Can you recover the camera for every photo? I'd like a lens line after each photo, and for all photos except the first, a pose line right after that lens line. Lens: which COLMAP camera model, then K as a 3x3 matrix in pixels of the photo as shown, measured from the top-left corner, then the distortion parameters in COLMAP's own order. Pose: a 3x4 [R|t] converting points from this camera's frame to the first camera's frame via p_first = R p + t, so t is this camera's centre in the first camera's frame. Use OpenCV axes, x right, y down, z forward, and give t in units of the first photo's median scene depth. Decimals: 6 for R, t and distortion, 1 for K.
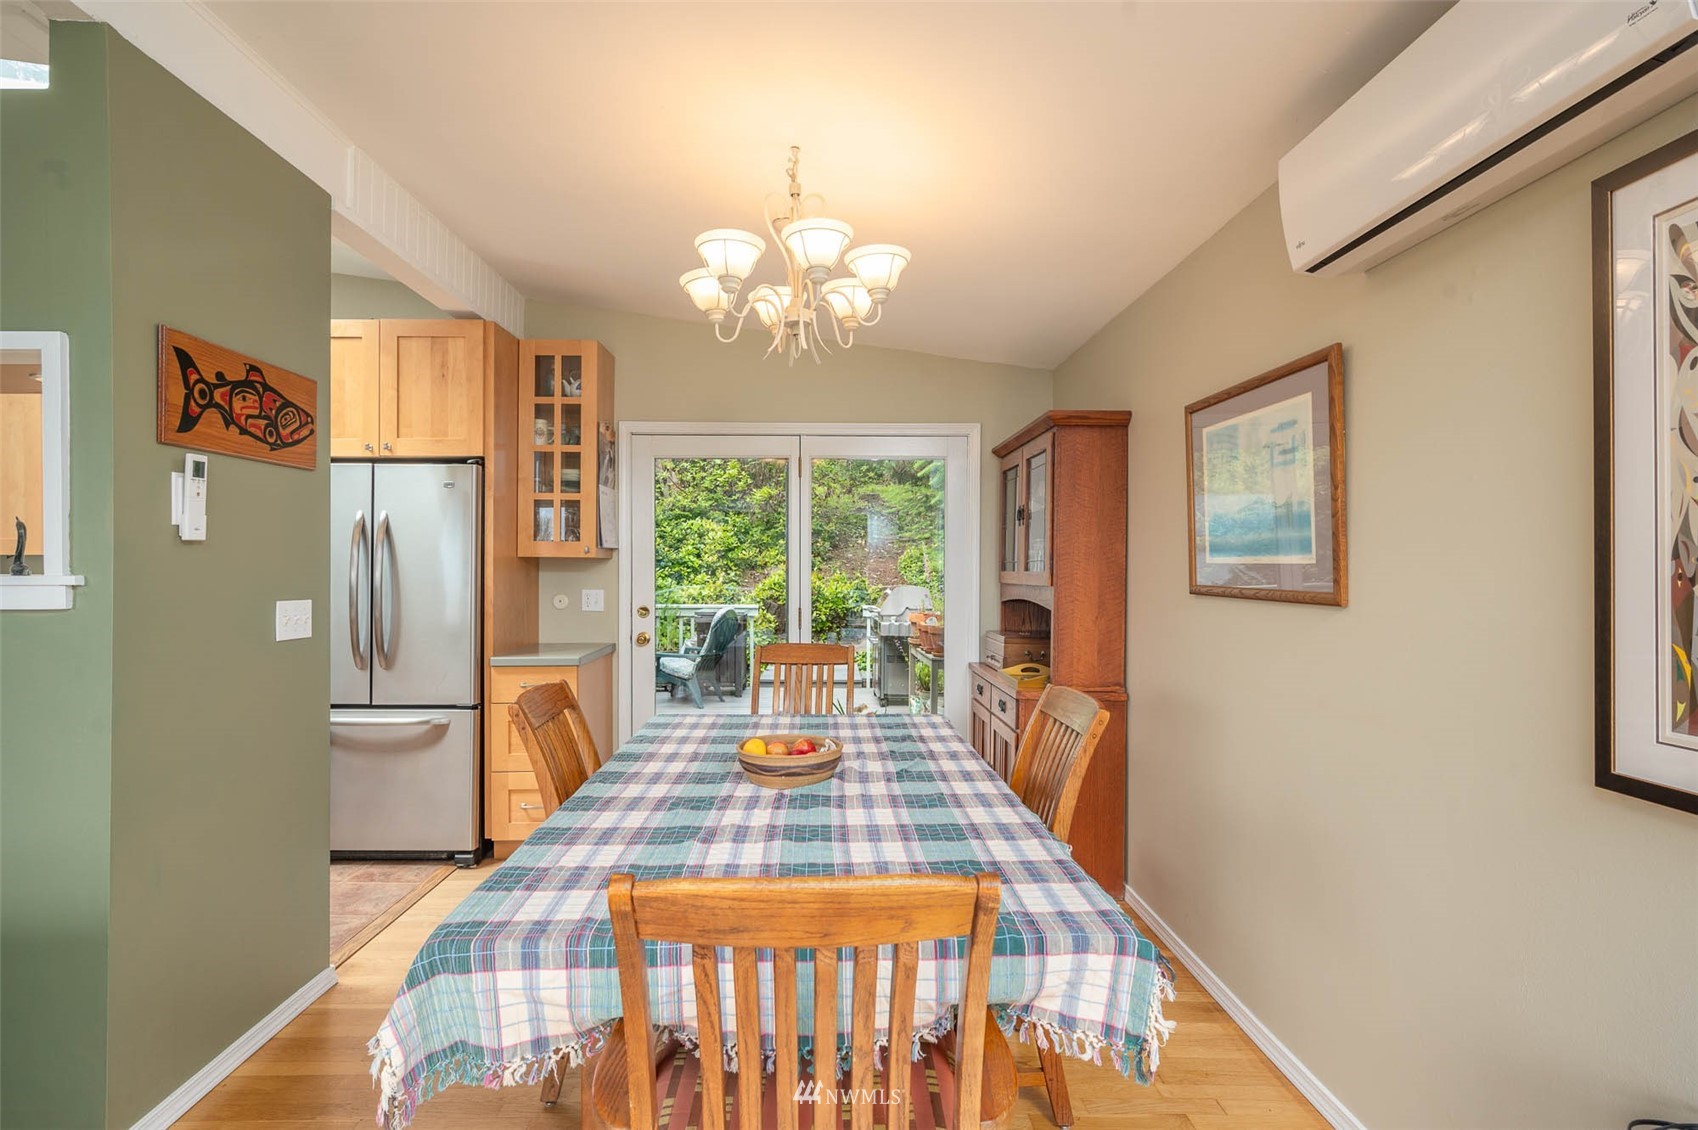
lens RADIAL K [[837.3, 0, 859.0], [0, 837.3, 562.2], [0, 0, 1]] dist [-0.002993, -0.000349]
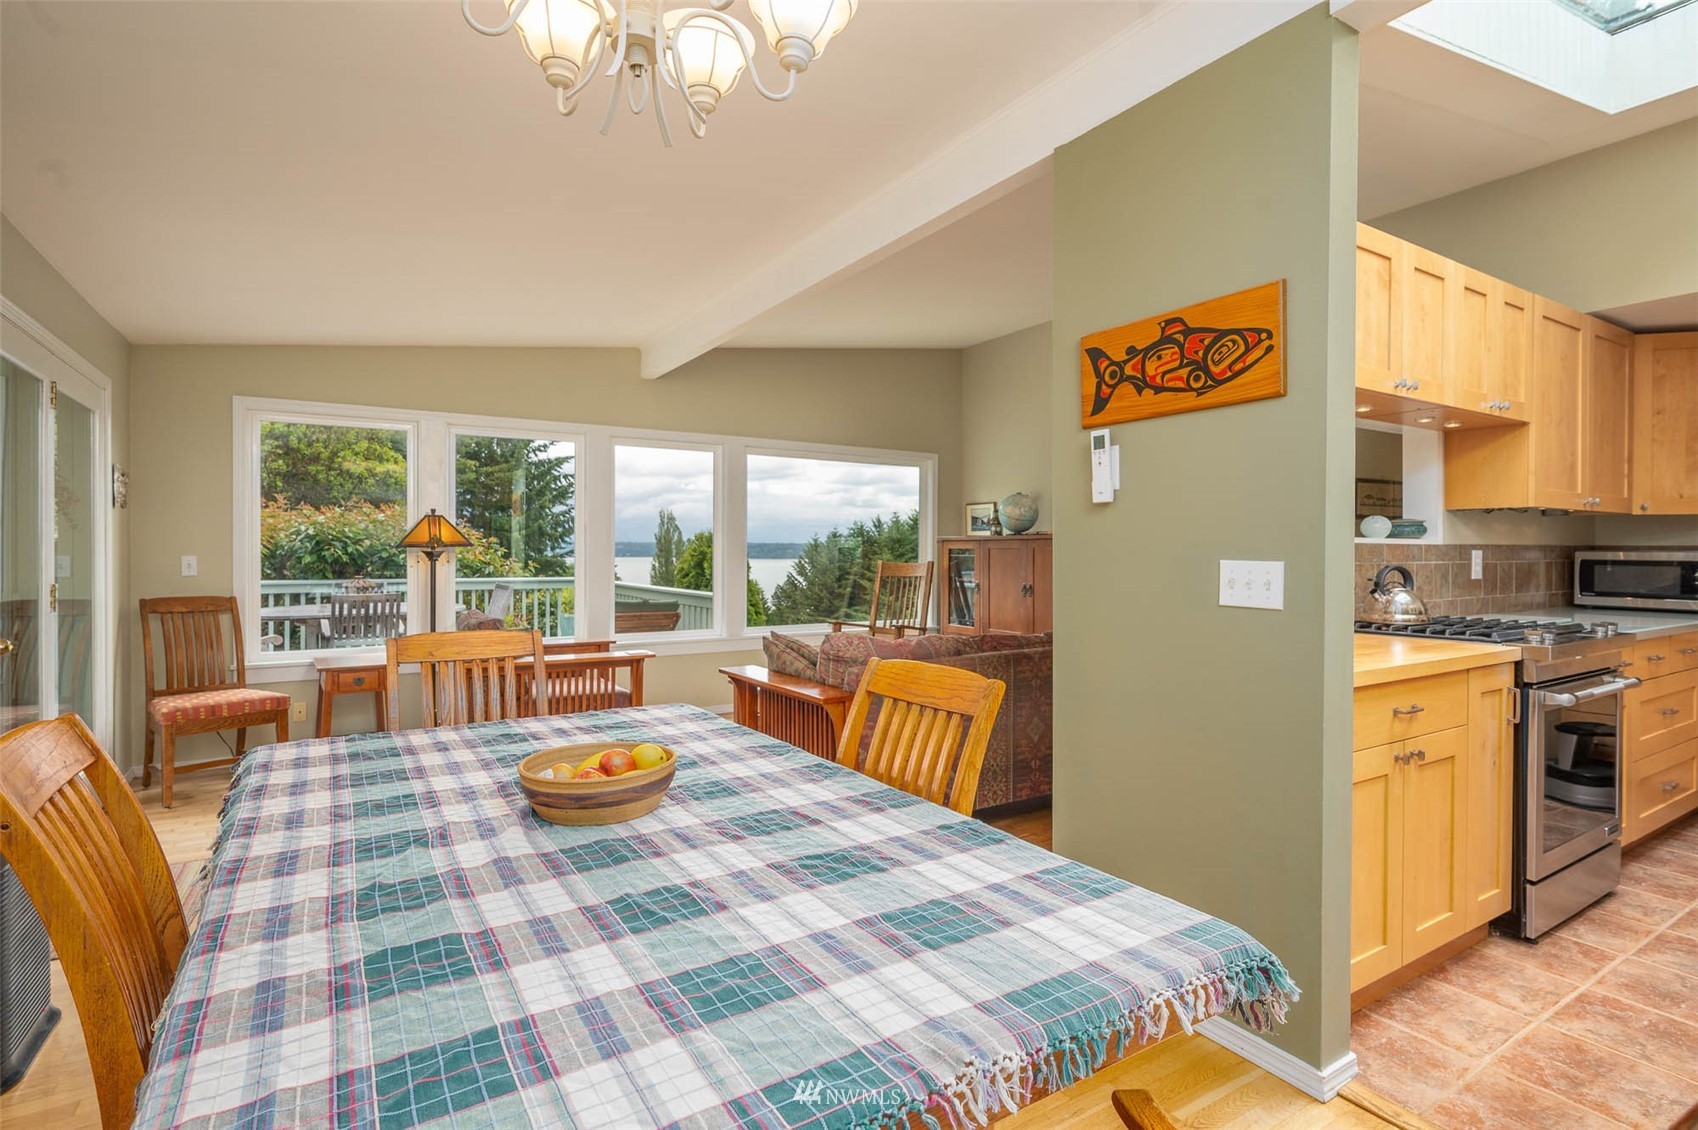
lens RADIAL K [[829.2, 0, 848.0], [0, 829.2, 553.6], [0, 0, 1]] dist [0.000661, -0.000507]
pose [[-0.876072, -0.001739, -0.482177, 0.080644], [-0.002051, 0.999998, 0.000120, 0.042185], [0.482176, 0.001094, -0.876074, 1.641866]]
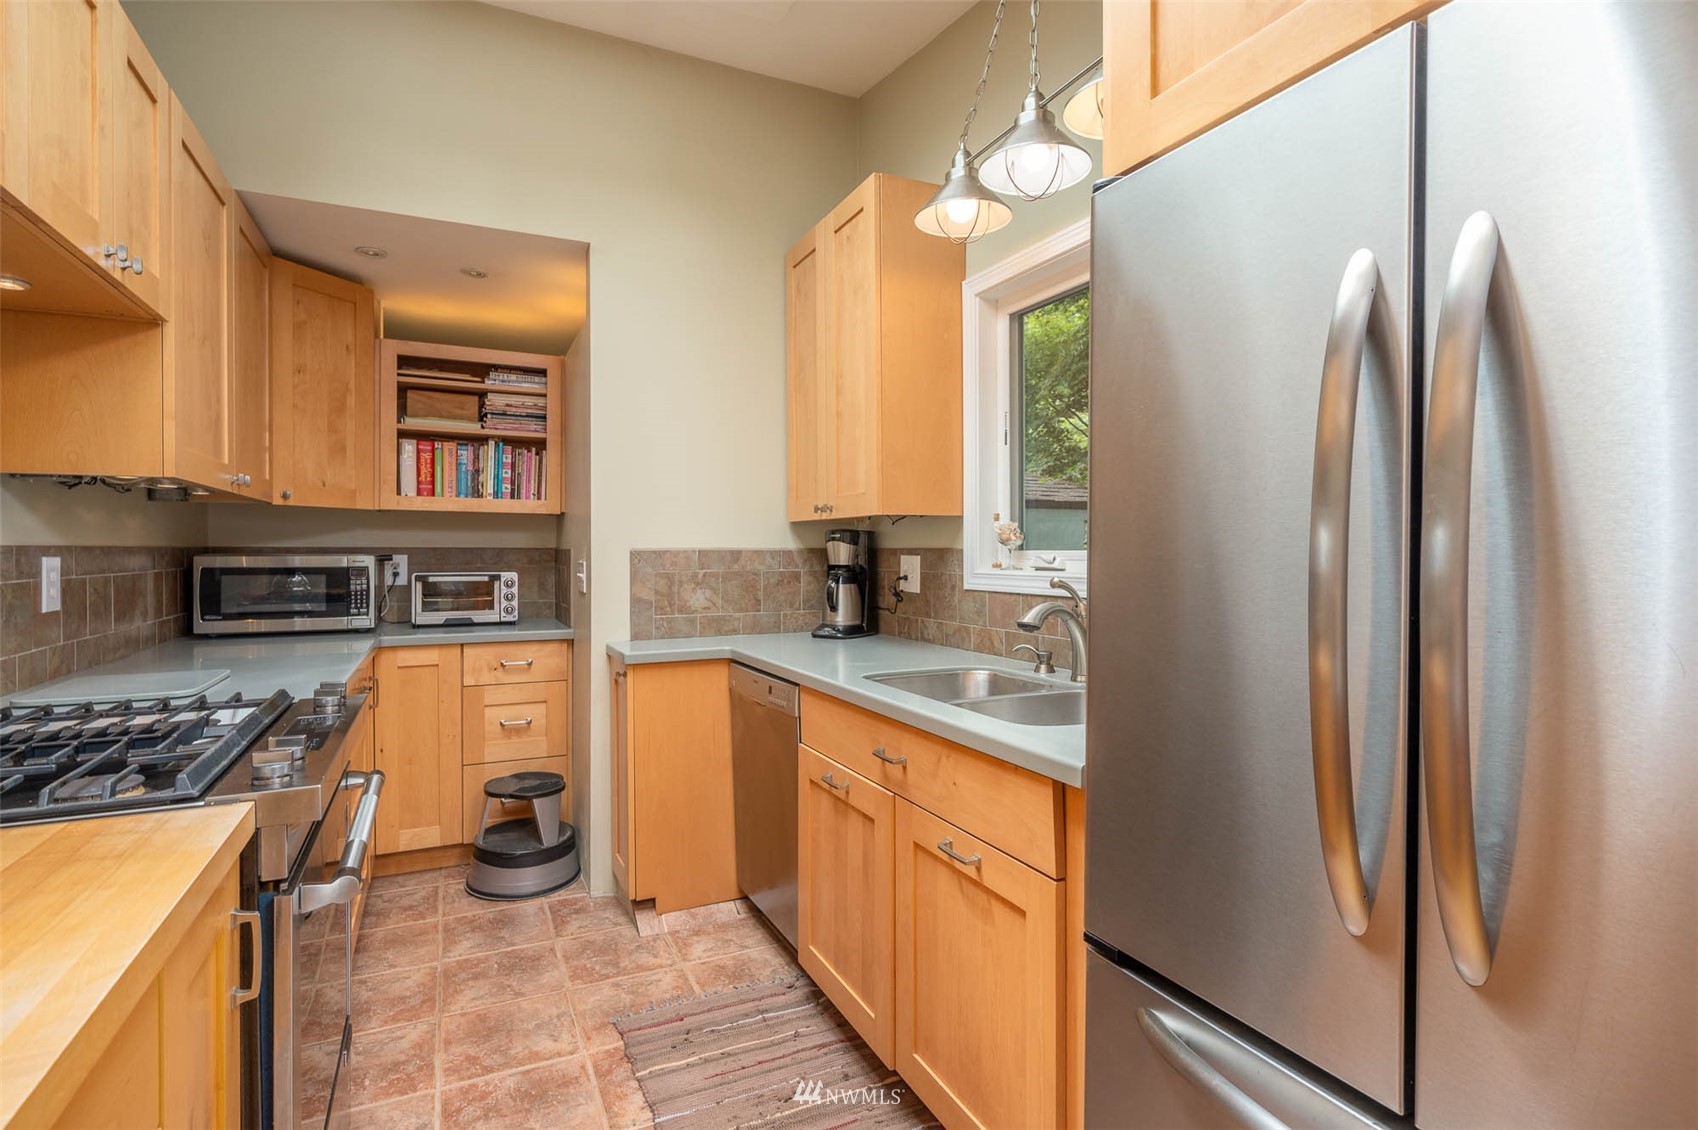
lens RADIAL K [[825.3, 0, 836.1], [0, 825.3, 555.0], [0, 0, 1]] dist [-0.003455, -0.000587]
pose [[0.382838, 0.004200, -0.923806, -0.704931], [0.006285, 0.999955, 0.007151, 0.030319], [0.923794, -0.008544, 0.382794, 1.228306]]
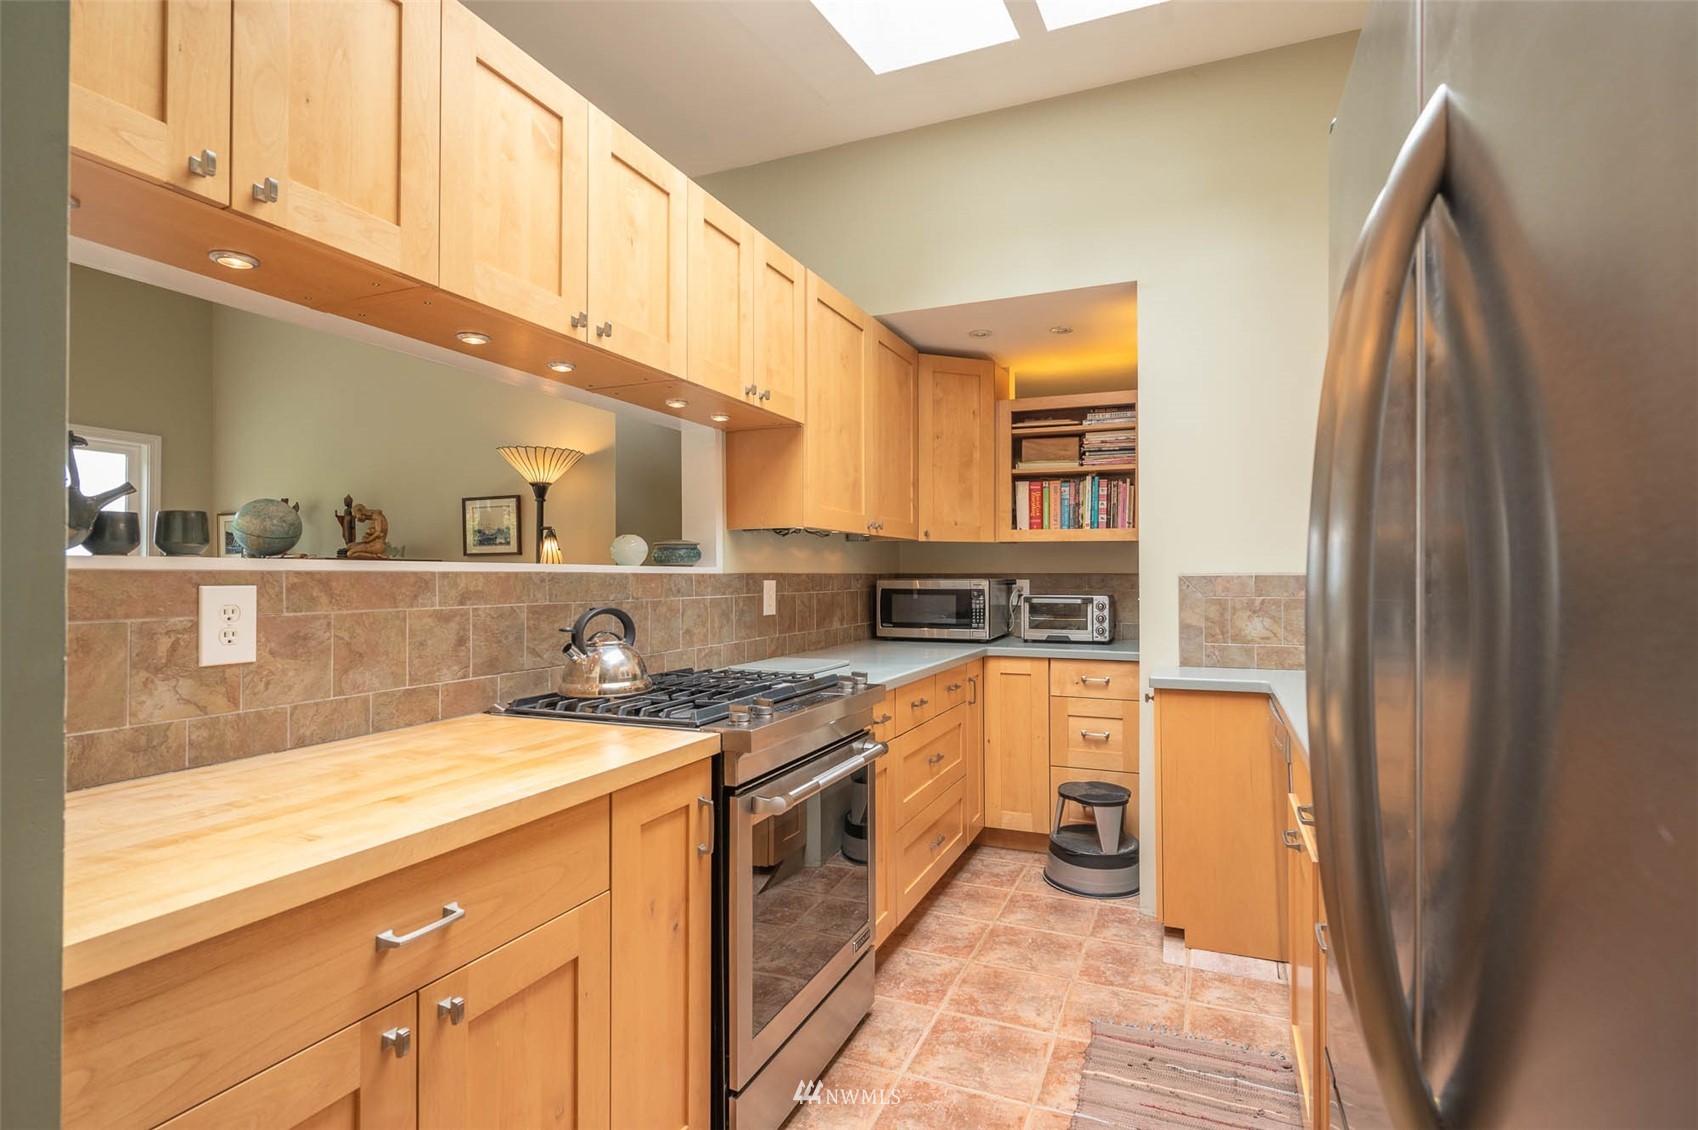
lens RADIAL K [[831.9, 0, 863.3], [0, 831.9, 566.2], [0, 0, 1]] dist [-0.003978, -0.000464]
pose [[-0.432910, -0.010969, -0.901370, -0.640279], [0.006395, 0.999863, -0.015239, 0.031943], [0.901414, -0.012362, -0.432781, 1.532691]]
